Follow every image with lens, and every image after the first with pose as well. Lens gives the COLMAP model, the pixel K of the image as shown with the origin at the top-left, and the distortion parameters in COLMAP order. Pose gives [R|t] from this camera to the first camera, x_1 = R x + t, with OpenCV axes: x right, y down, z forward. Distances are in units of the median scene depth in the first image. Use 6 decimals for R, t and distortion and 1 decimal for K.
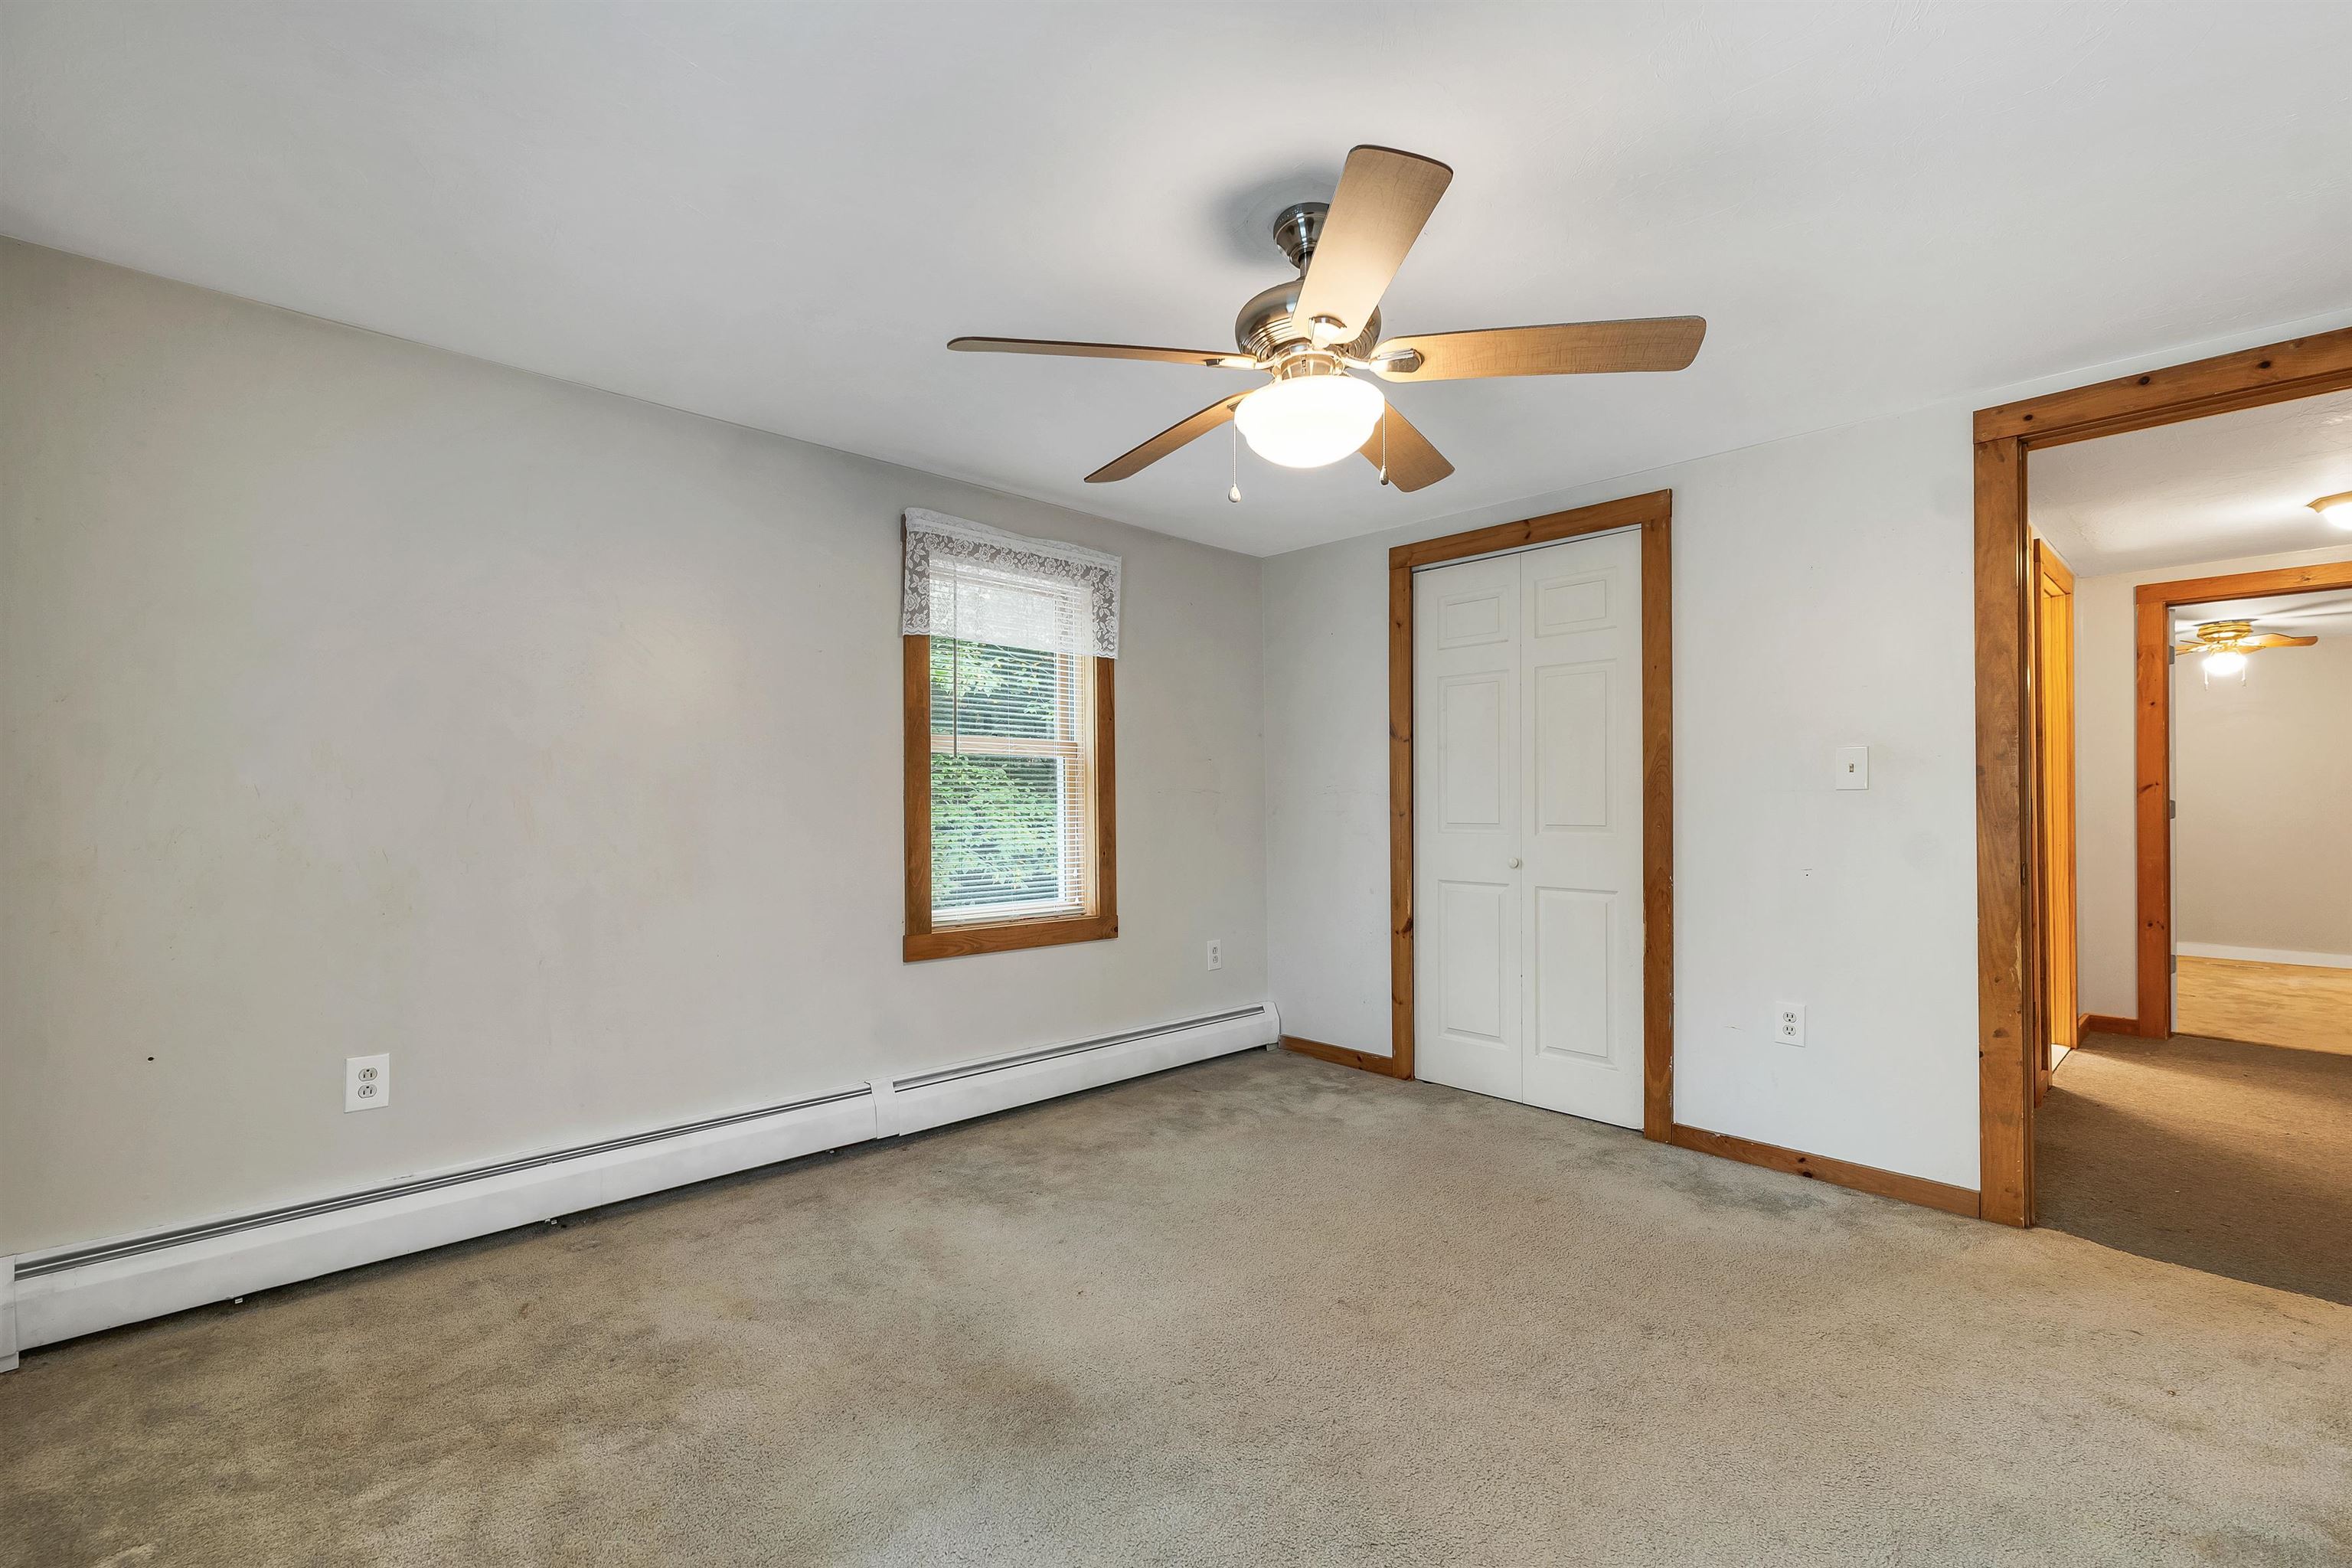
lens RADIAL K [[980.6, 0, 1166.4], [0, 980.6, 798.9], [0, 0, 1]] dist [0.000864, 0.000203]
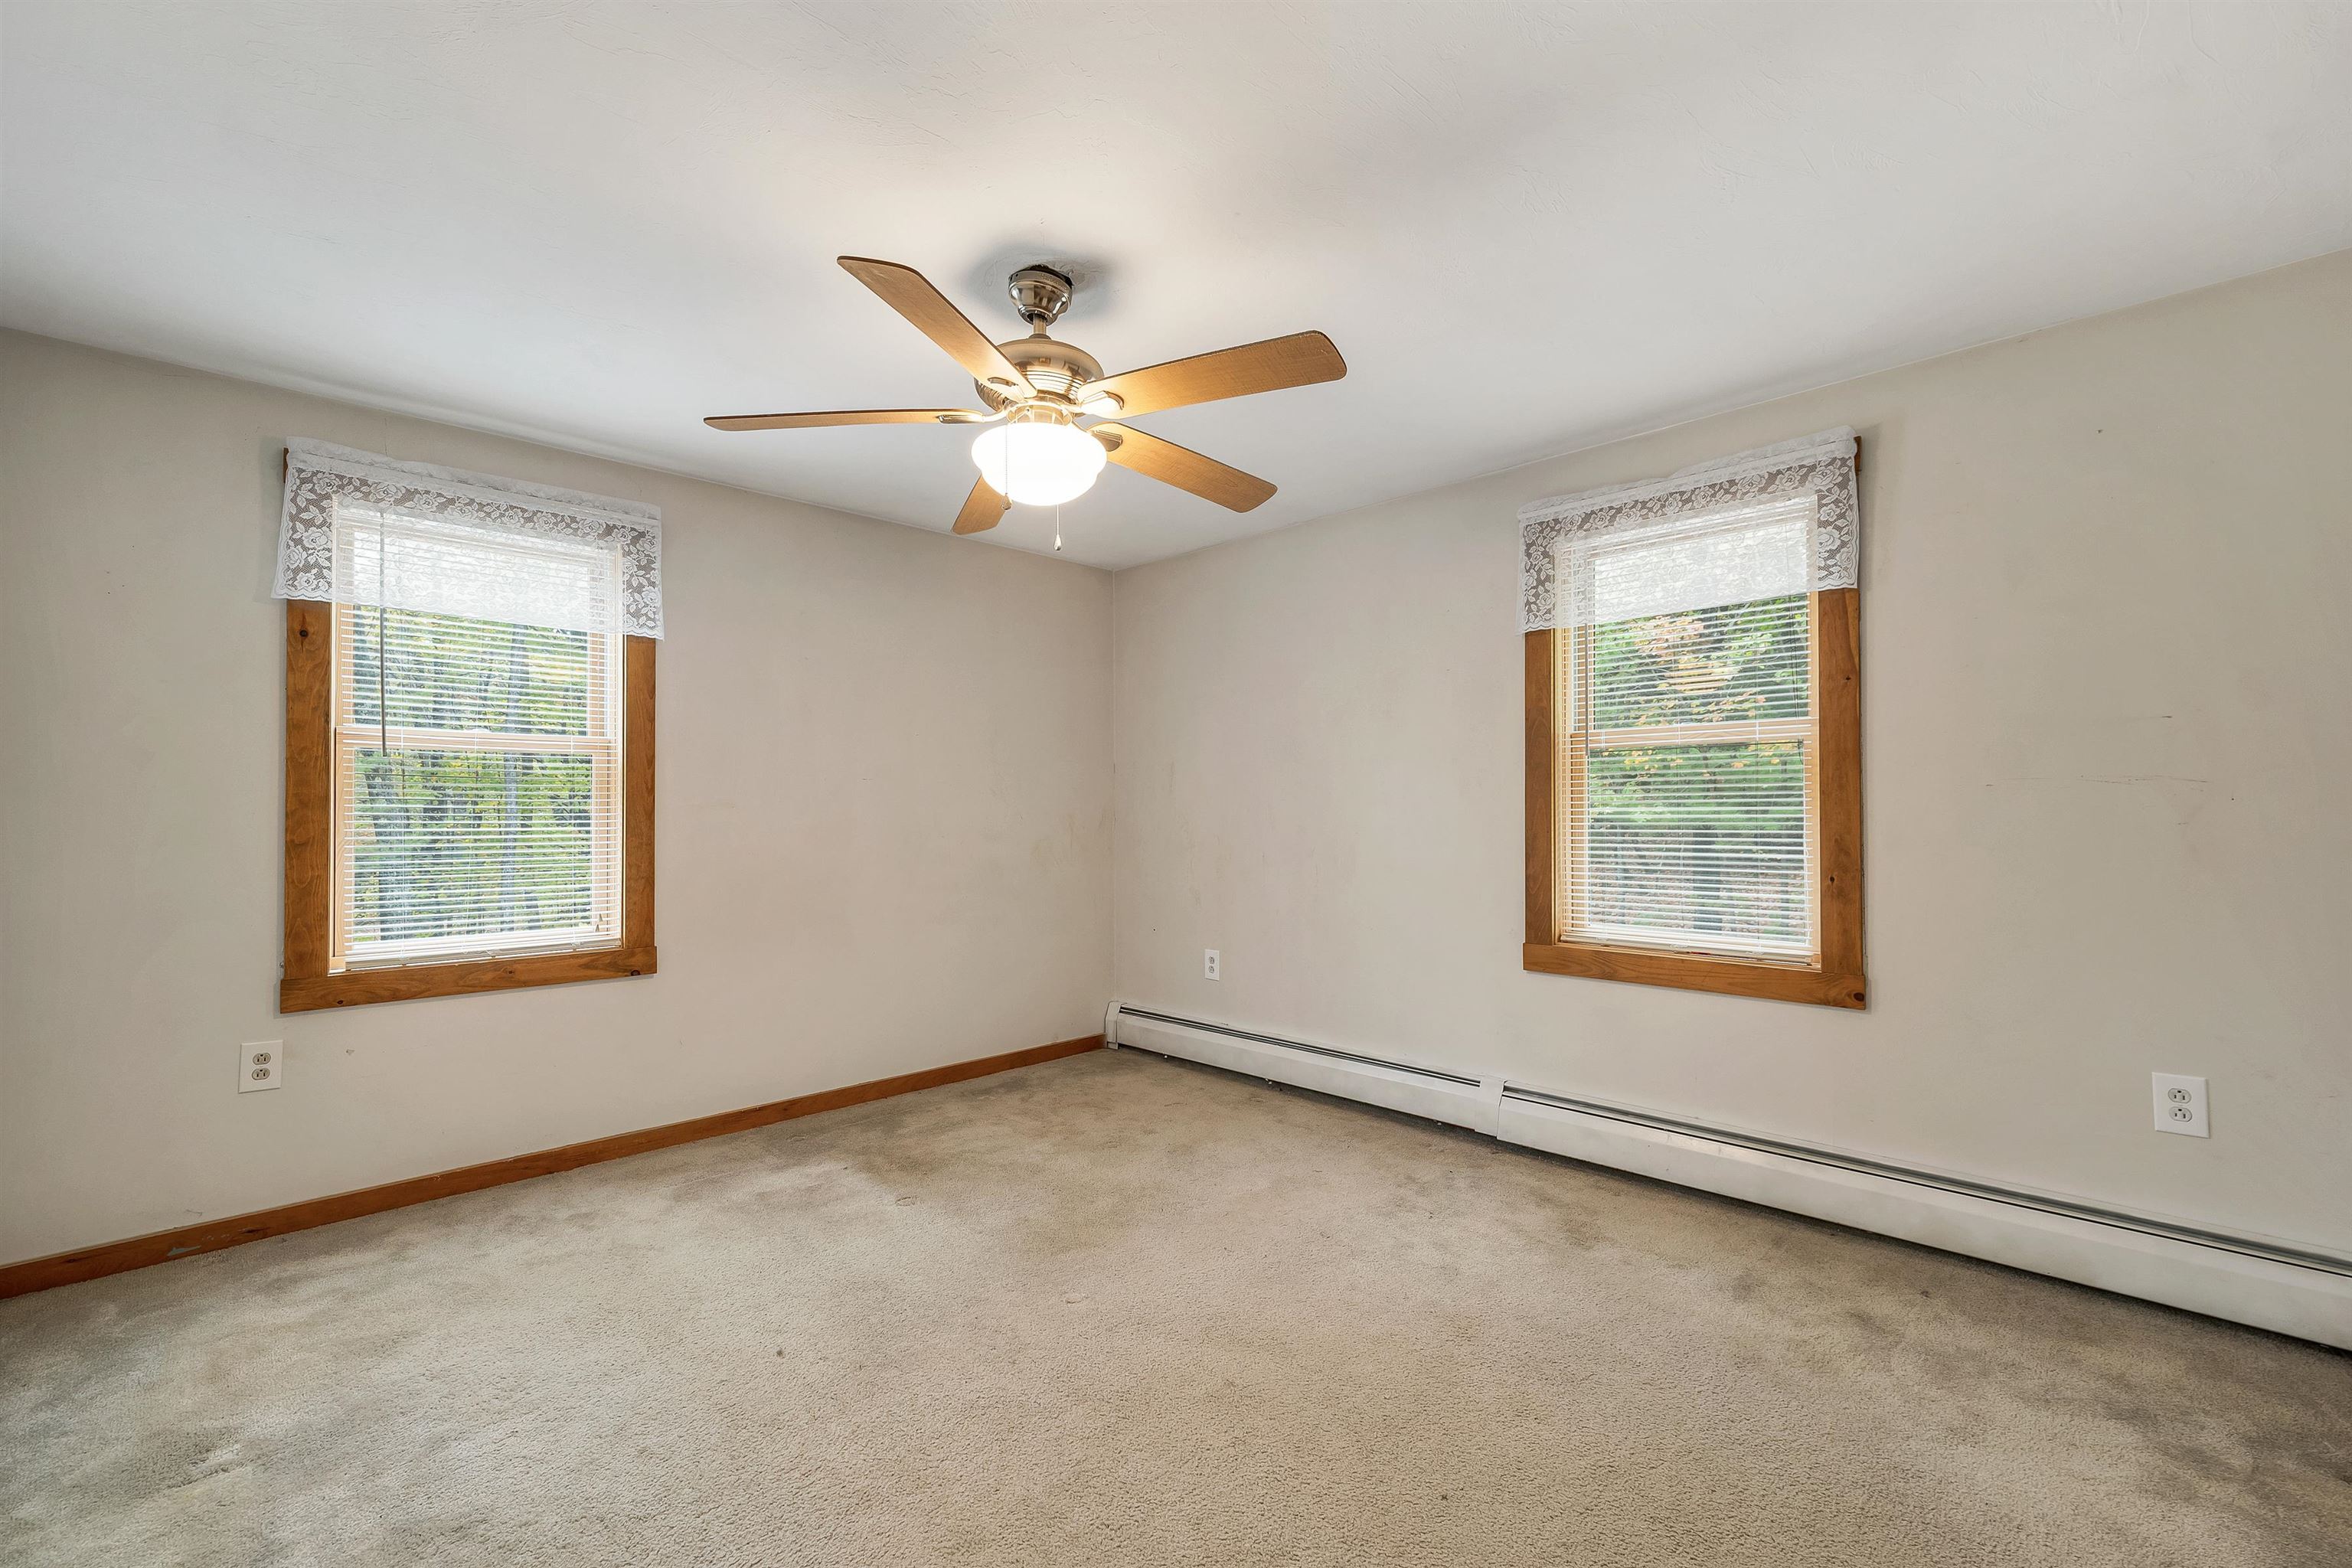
lens RADIAL K [[980.6, 0, 1166.4], [0, 980.6, 798.9], [0, 0, 1]] dist [0.000864, 0.000203]
pose [[0.040201, -0.008215, -0.999158, 0.691125], [0.012646, 0.999890, -0.007712, -0.000738], [0.999112, -0.012325, 0.040301, 0.599833]]
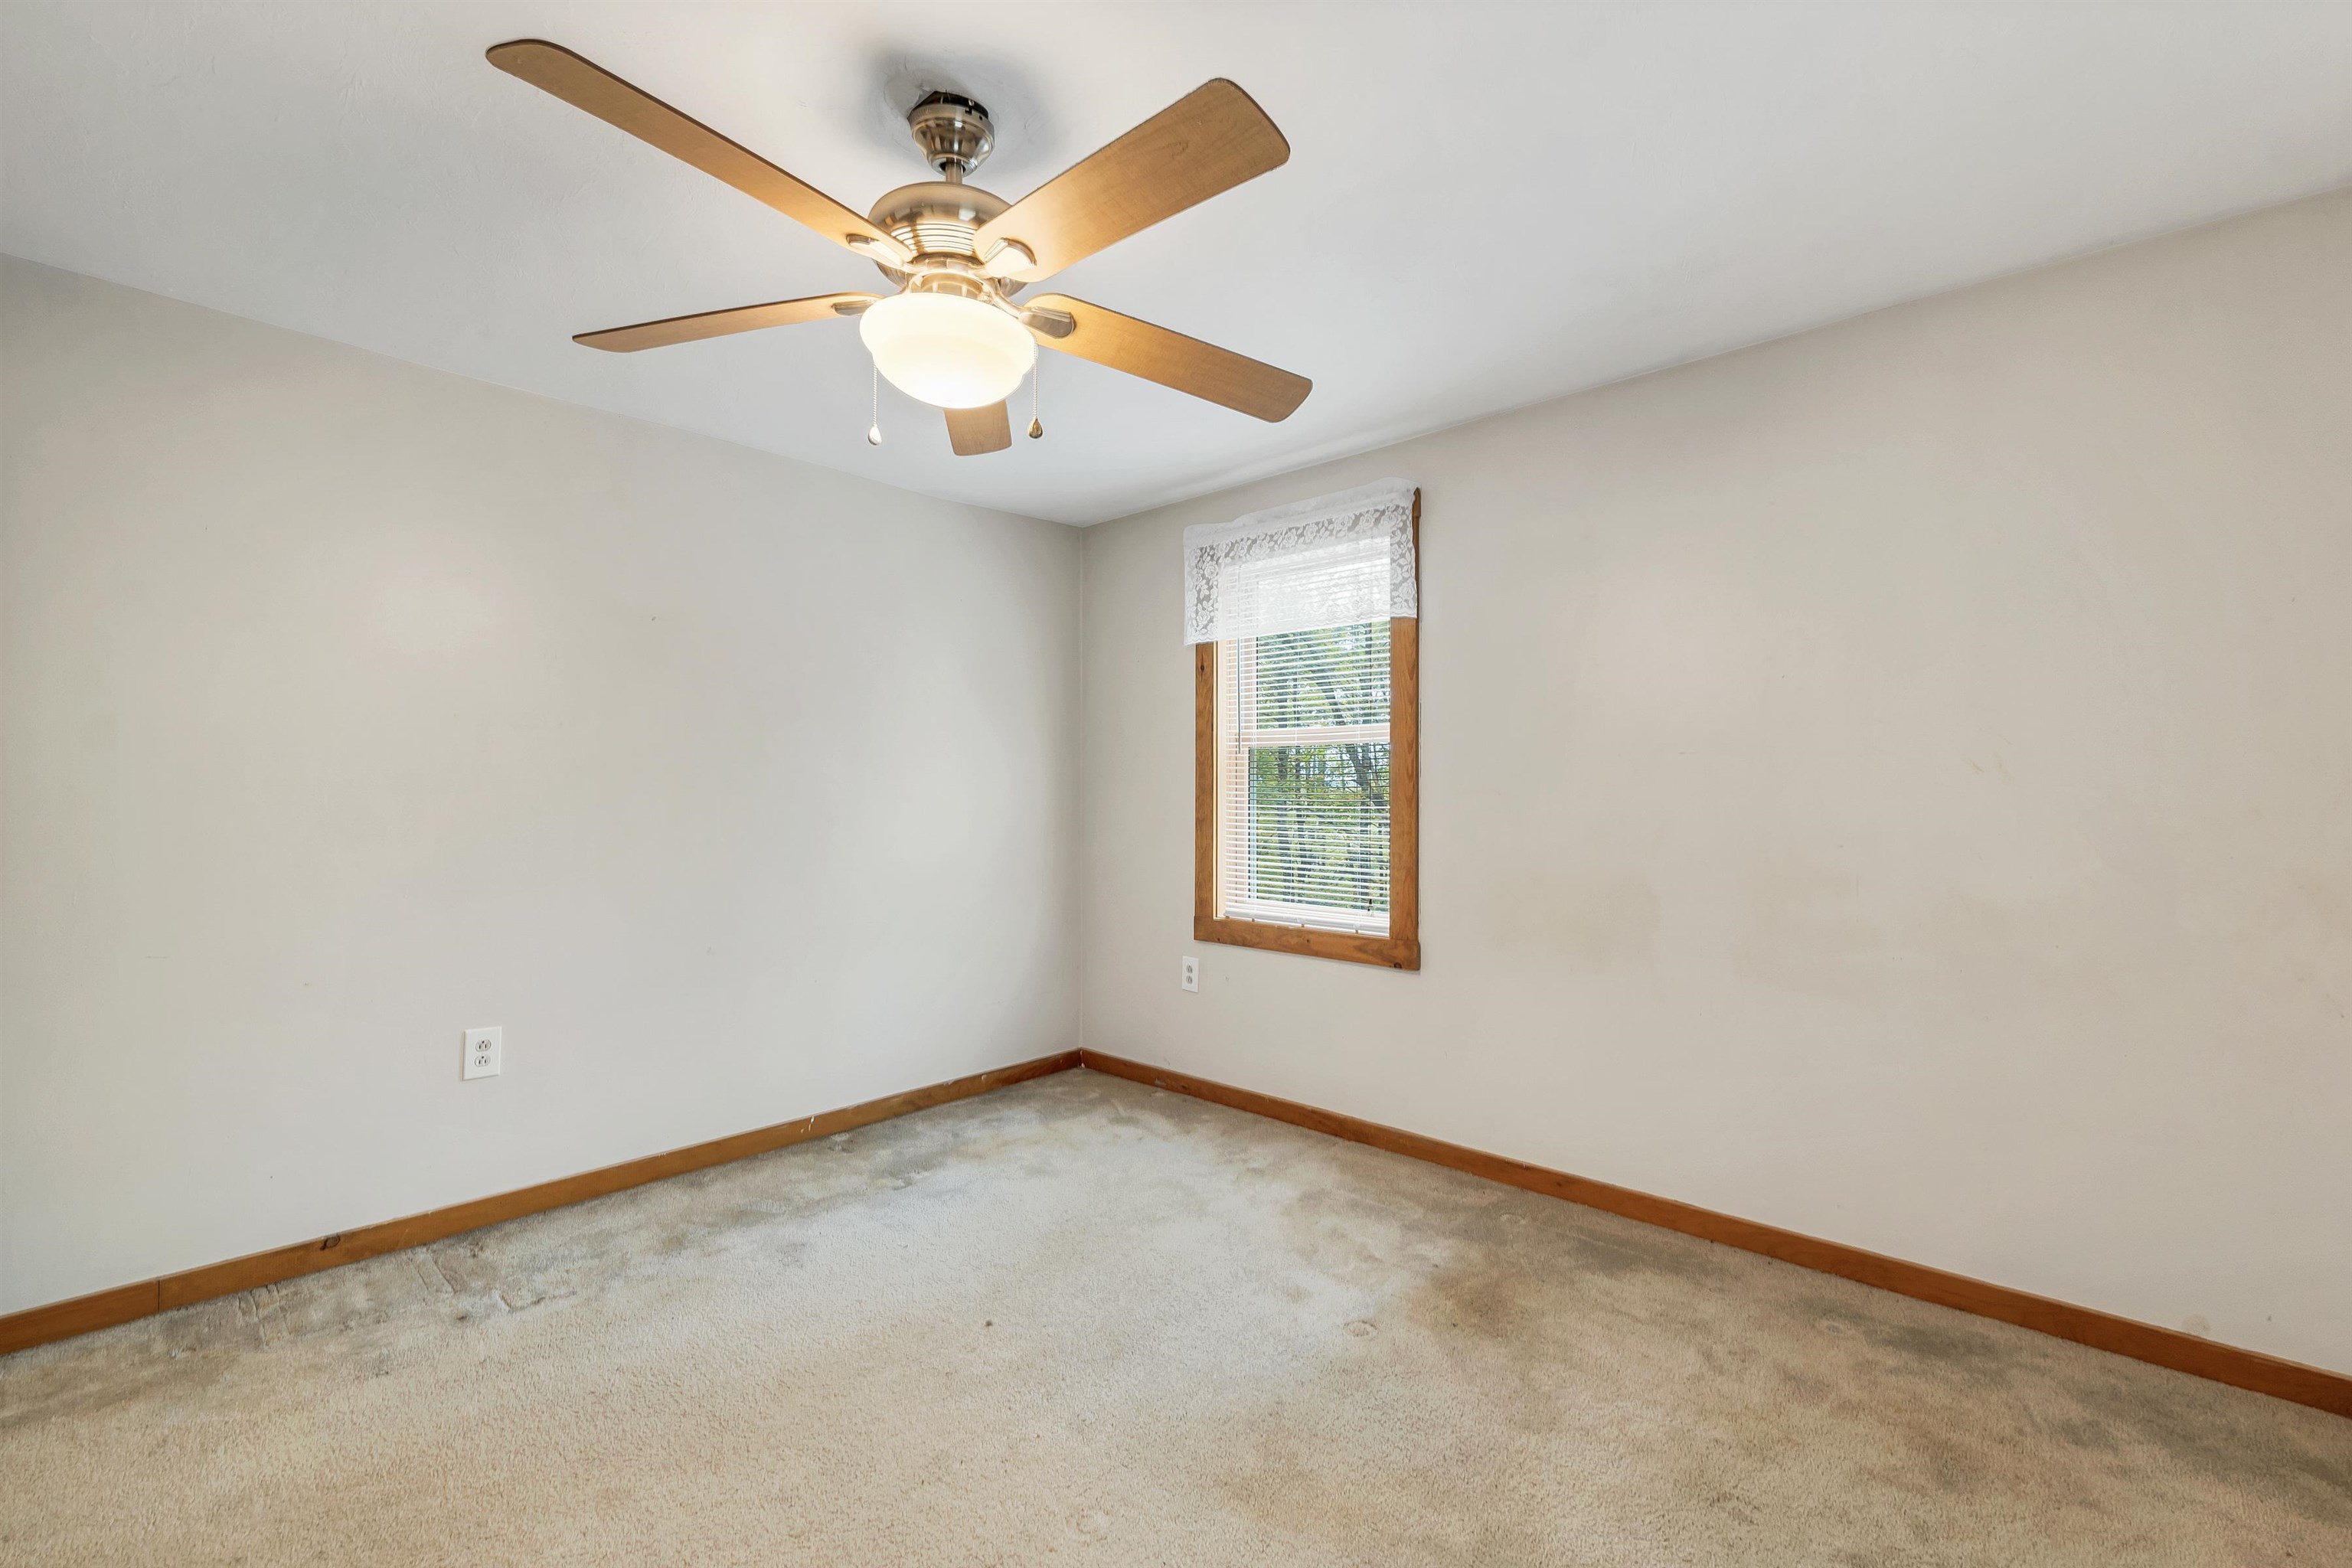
lens RADIAL K [[997.5, 0, 1178.0], [0, 997.5, 779.6], [0, 0, 1]] dist [0.000546, 0.000041]
pose [[-0.995470, -0.000227, -0.095076, 0.016392], [0.001822, 0.999768, -0.021464, -0.000929], [0.095058, -0.021540, -0.995239, 1.034335]]
